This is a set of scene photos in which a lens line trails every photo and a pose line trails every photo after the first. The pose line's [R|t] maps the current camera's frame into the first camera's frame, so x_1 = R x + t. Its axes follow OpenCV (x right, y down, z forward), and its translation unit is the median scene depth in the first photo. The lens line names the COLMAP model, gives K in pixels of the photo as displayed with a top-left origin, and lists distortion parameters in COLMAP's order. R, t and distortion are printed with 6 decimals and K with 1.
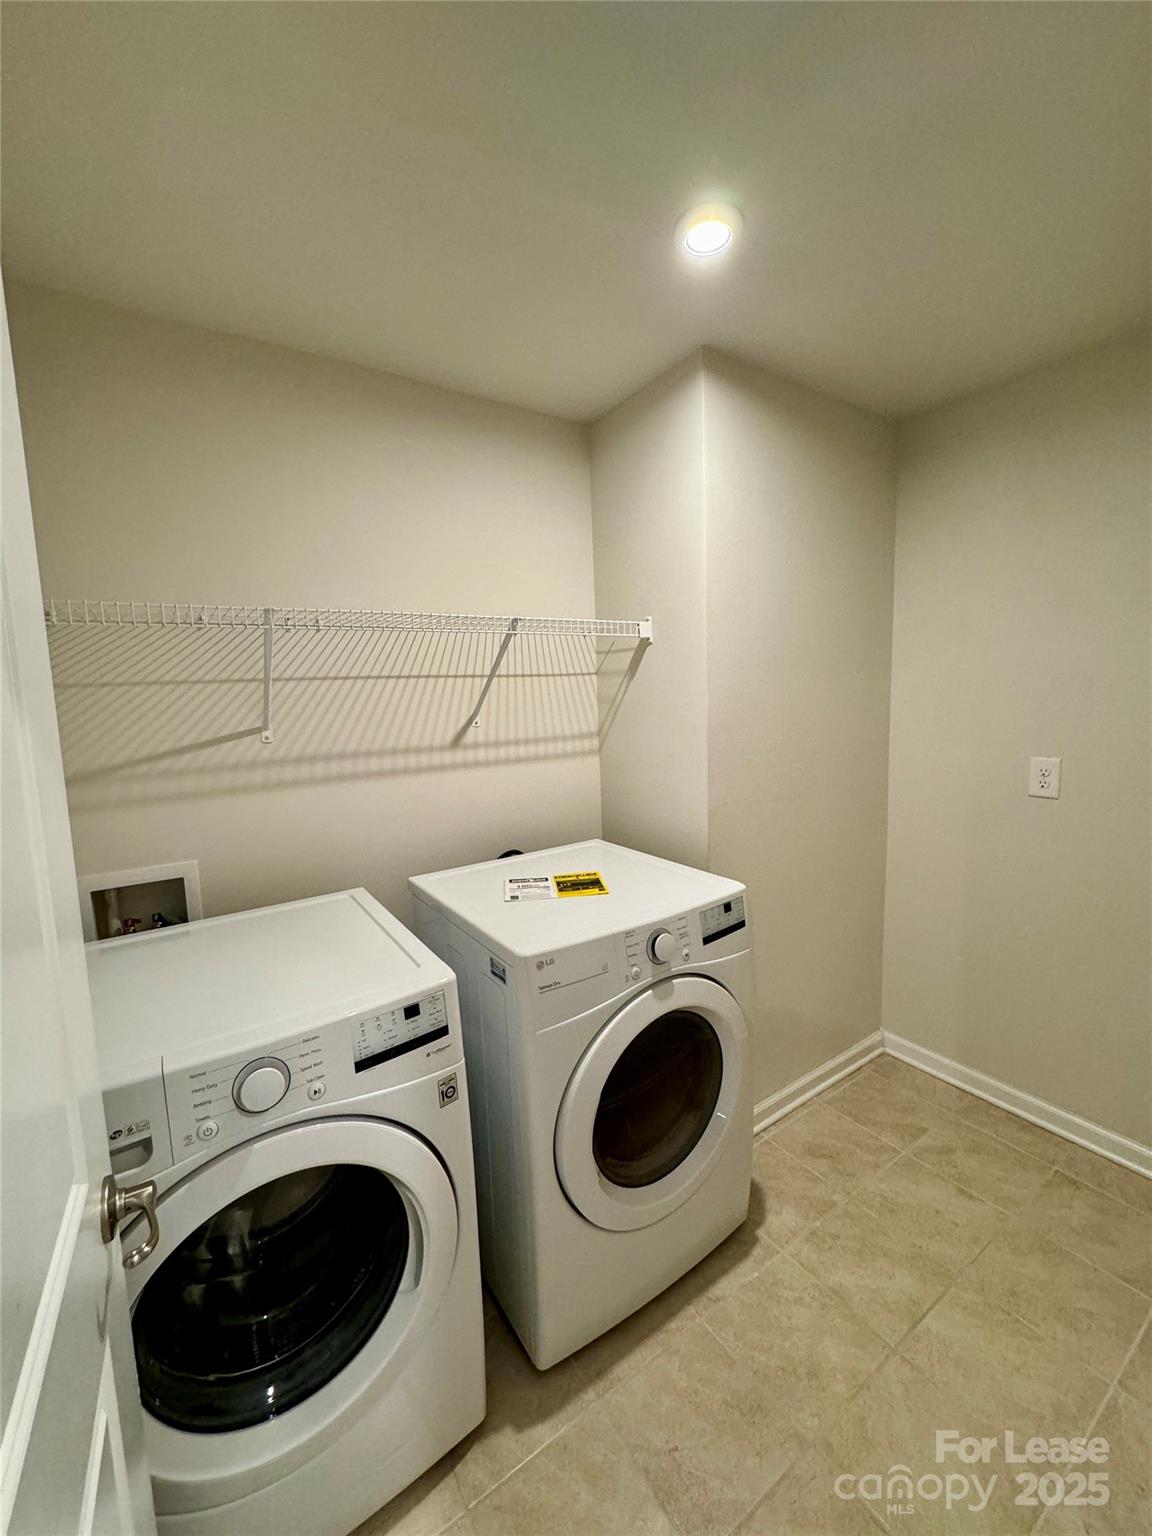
lens RADIAL K [[611.9, 0, 577.4], [0, 611.9, 765.9], [0, 0, 1]] dist [-0.002406, 0.000507]
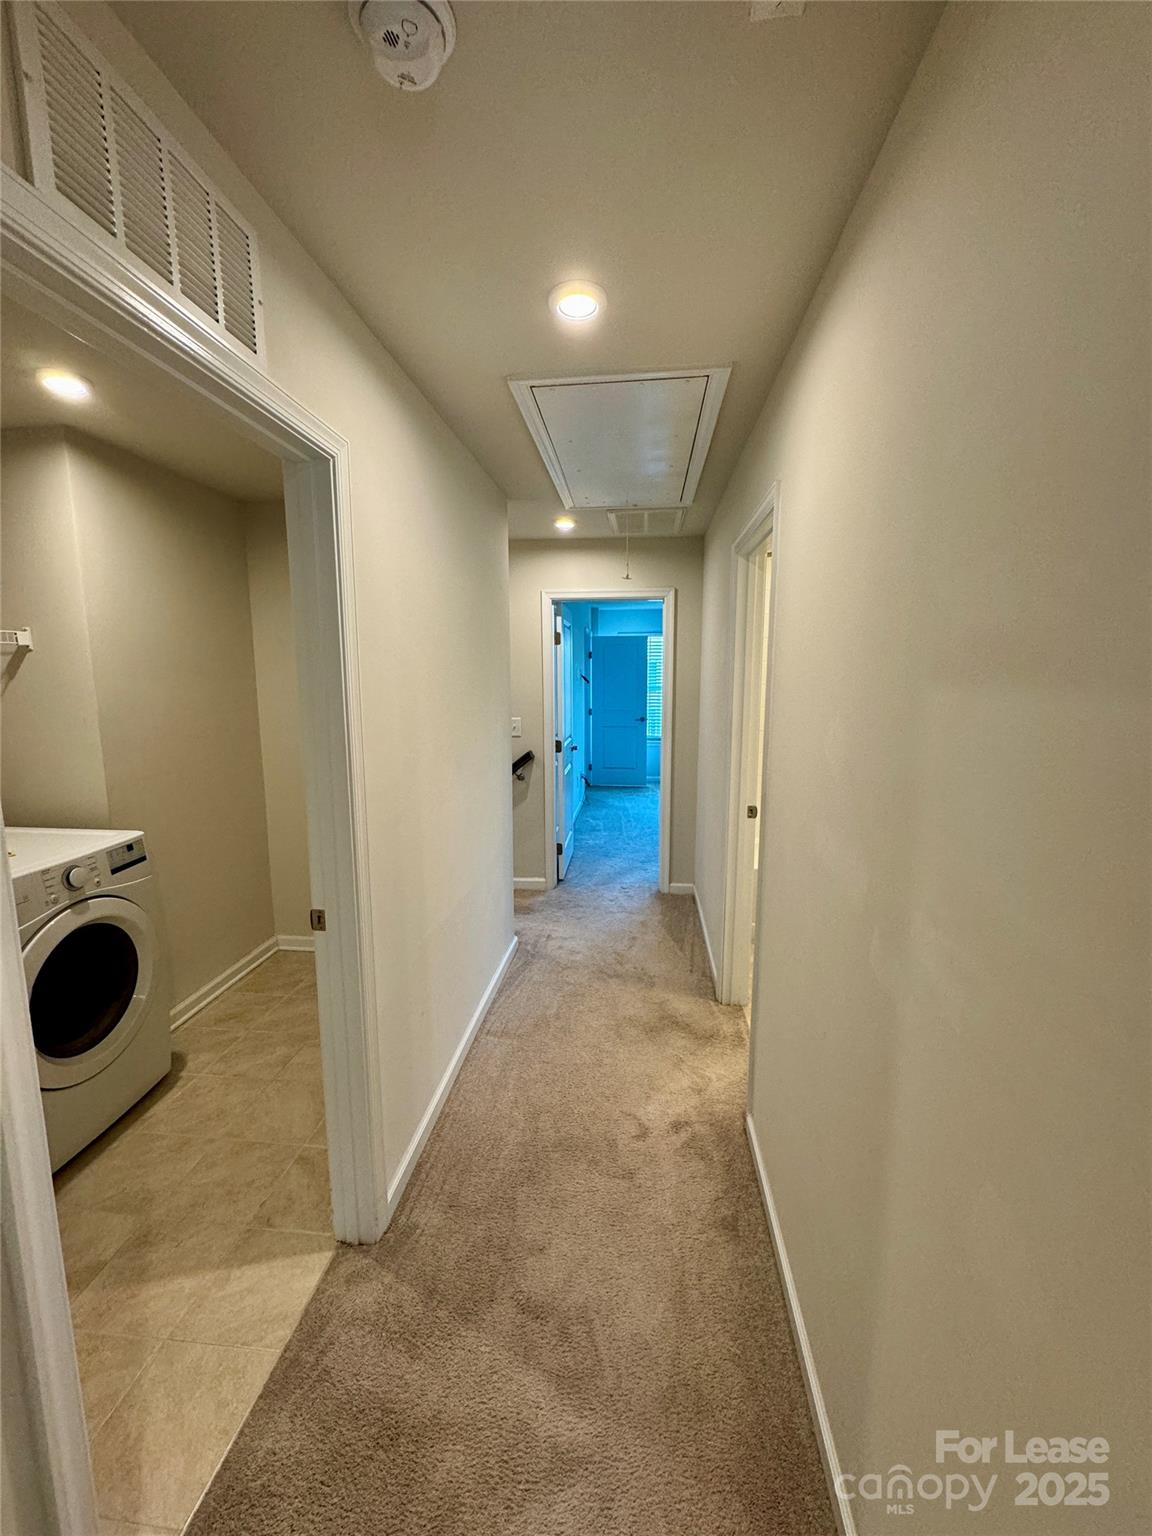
lens RADIAL K [[611.9, 0, 577.4], [0, 611.9, 765.9], [0, 0, 1]] dist [-0.002406, 0.000507]
pose [[0.639218, -0.080797, 0.764770, -0.155613], [0.067043, 0.996534, 0.049246, 0.041406], [-0.766098, 0.019794, 0.642419, -0.692032]]
